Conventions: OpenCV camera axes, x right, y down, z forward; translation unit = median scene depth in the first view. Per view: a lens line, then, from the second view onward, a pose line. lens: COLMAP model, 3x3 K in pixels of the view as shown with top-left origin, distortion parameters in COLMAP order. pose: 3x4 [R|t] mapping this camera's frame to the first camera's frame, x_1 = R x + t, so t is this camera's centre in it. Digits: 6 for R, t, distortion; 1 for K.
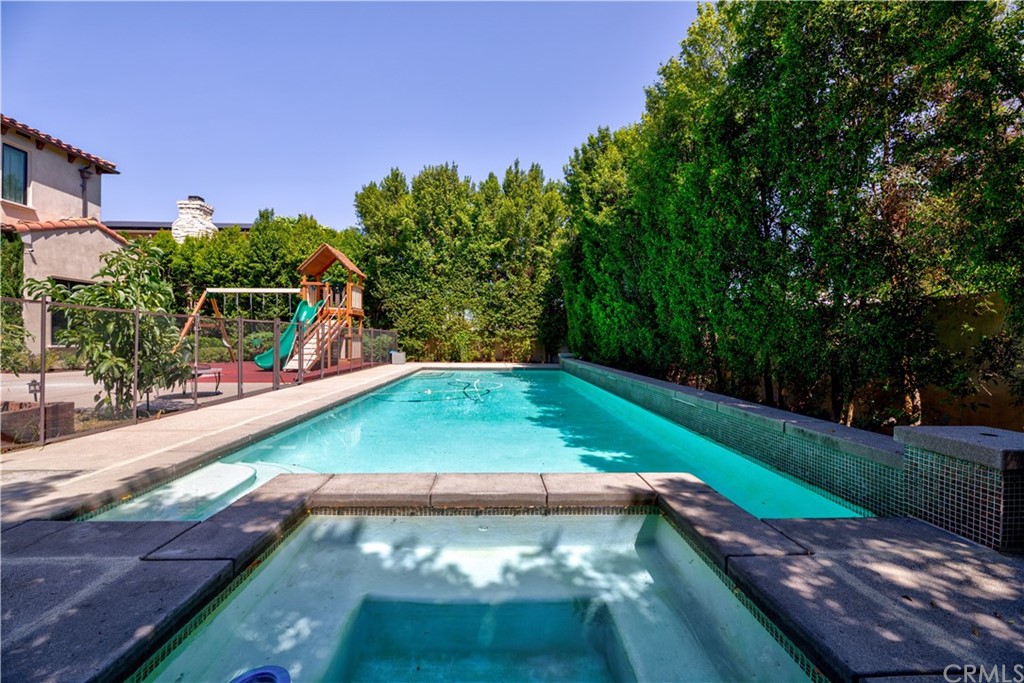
lens RADIAL K [[421.3, 0, 512.0], [0, 421.3, 341.5], [0, 0, 1]] dist [0.000957, 0.000128]
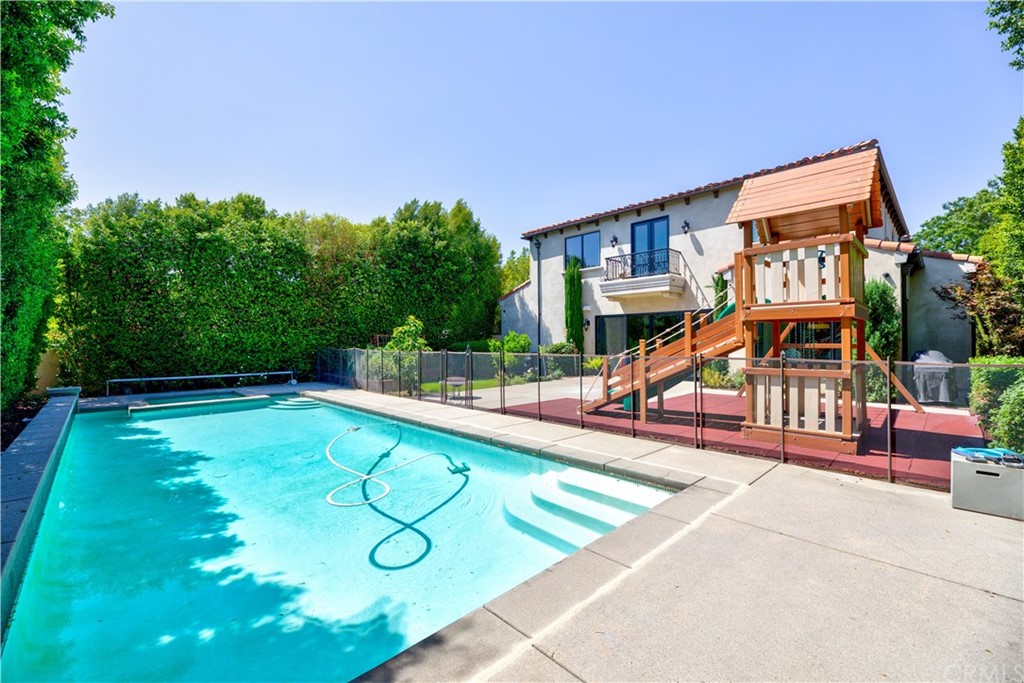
lens RADIAL K [[421.3, 0, 512.0], [0, 421.3, 341.5], [0, 0, 1]] dist [0.000957, 0.000128]
pose [[-0.738723, -0.007958, -0.673962, 0.084912], [-0.004368, 0.999966, -0.007020, -0.041697], [0.673995, -0.002243, -0.738733, 1.279072]]
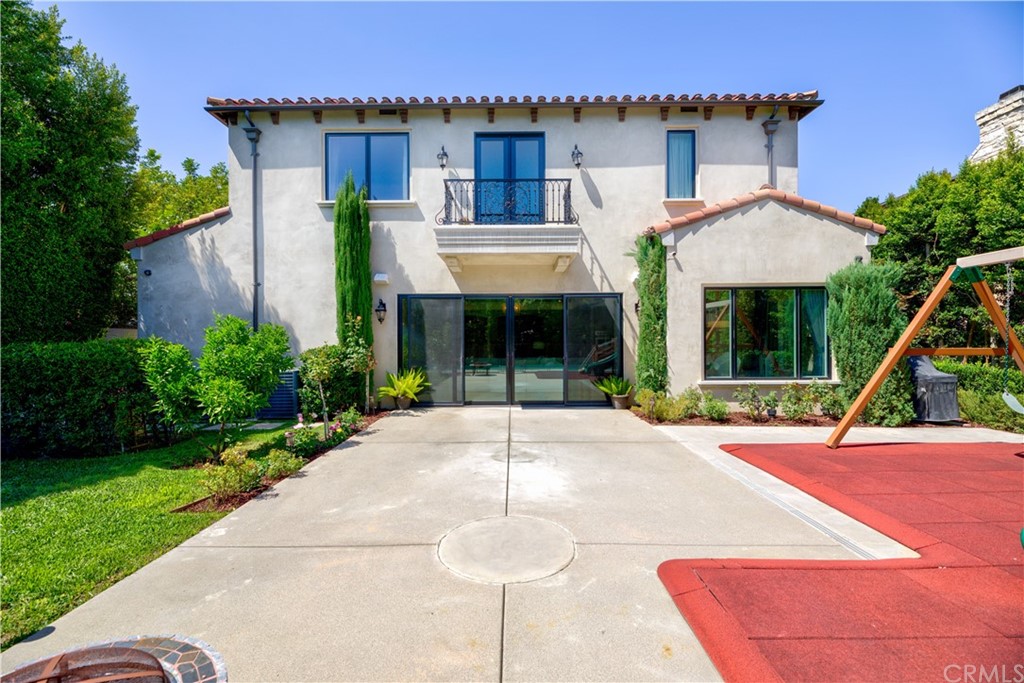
lens RADIAL K [[421.3, 0, 512.0], [0, 421.3, 341.5], [0, 0, 1]] dist [0.000957, 0.000128]
pose [[-0.040612, -0.004222, -0.999166, -0.339222], [0.002191, 0.999988, -0.004315, -0.051714], [0.999173, -0.002365, -0.040603, 0.654805]]
